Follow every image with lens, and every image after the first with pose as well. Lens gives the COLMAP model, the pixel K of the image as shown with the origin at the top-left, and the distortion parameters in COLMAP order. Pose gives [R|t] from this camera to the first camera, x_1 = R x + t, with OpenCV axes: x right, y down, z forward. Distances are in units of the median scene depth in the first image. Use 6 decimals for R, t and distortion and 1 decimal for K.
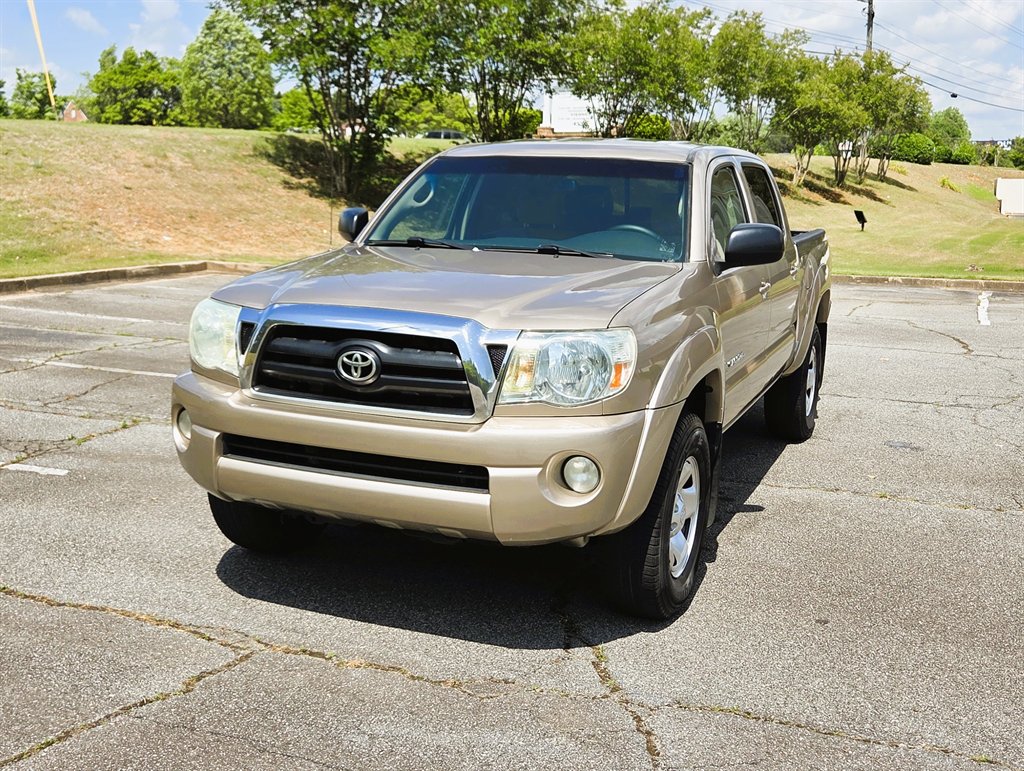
lens RADIAL K [[1114.9, 0, 468.1], [0, 1114.9, 385.0], [0, 0, 1]] dist [0.057436, -0.004699]
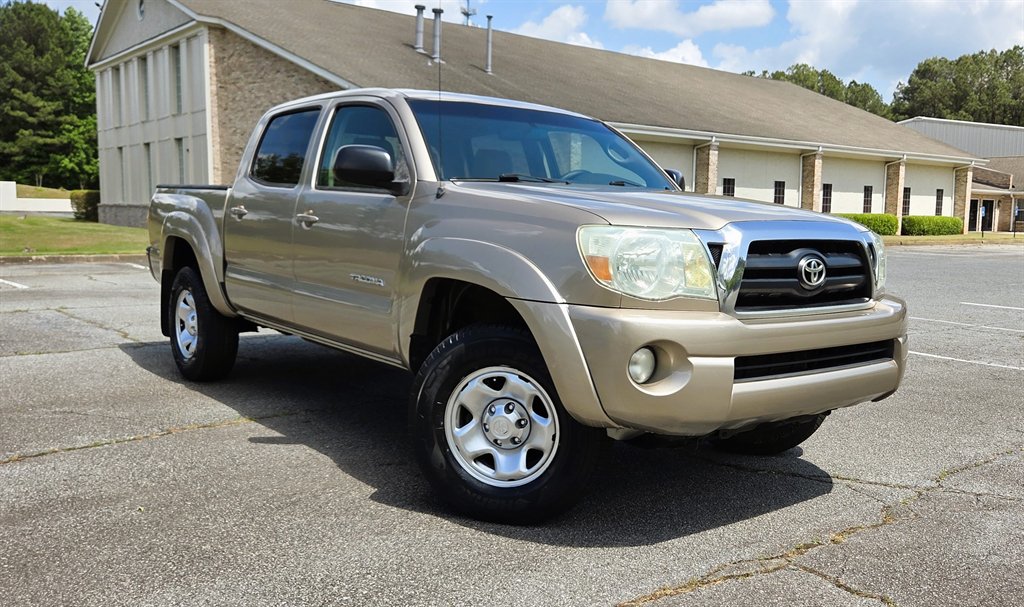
lens RADIAL K [[917.1, 0, 512.0], [0, 917.1, 303.5], [0, 0, 1]] dist [0.066049, -0.068128]
pose [[0.482334, -0.098756, 0.870403, -0.994684], [0.144877, 0.988935, 0.031922, -0.055903], [-0.863924, 0.110704, 0.491304, 0.767617]]
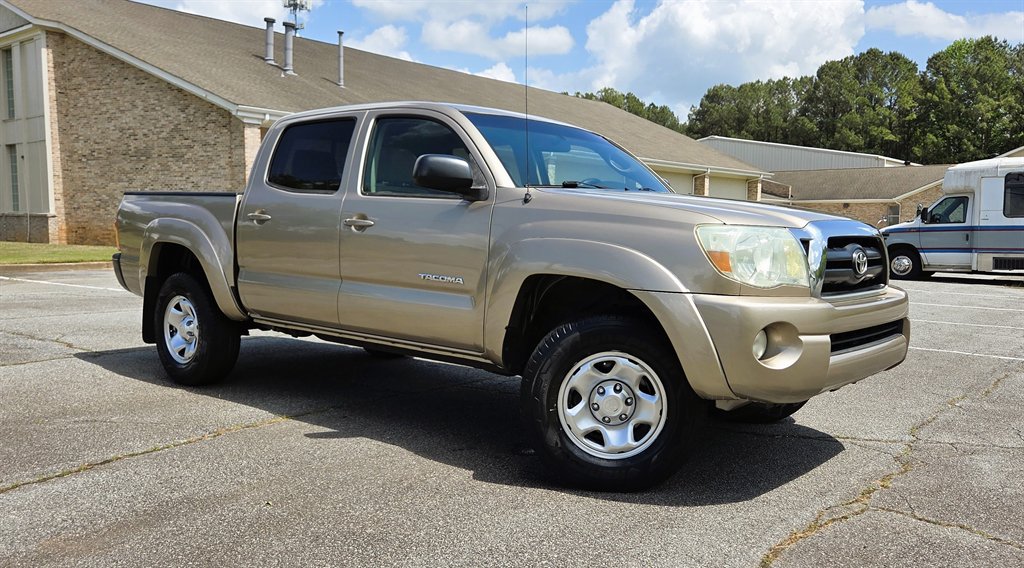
lens RADIAL K [[864.4, 0, 523.4], [0, 864.4, 292.8], [0, 0, 1]] dist [0.070414, -0.076115]
pose [[0.285010, -0.094840, 0.953821, -1.151761], [0.161175, 0.985666, 0.049846, -0.093927], [-0.944877, 0.139525, 0.296211, 1.021691]]
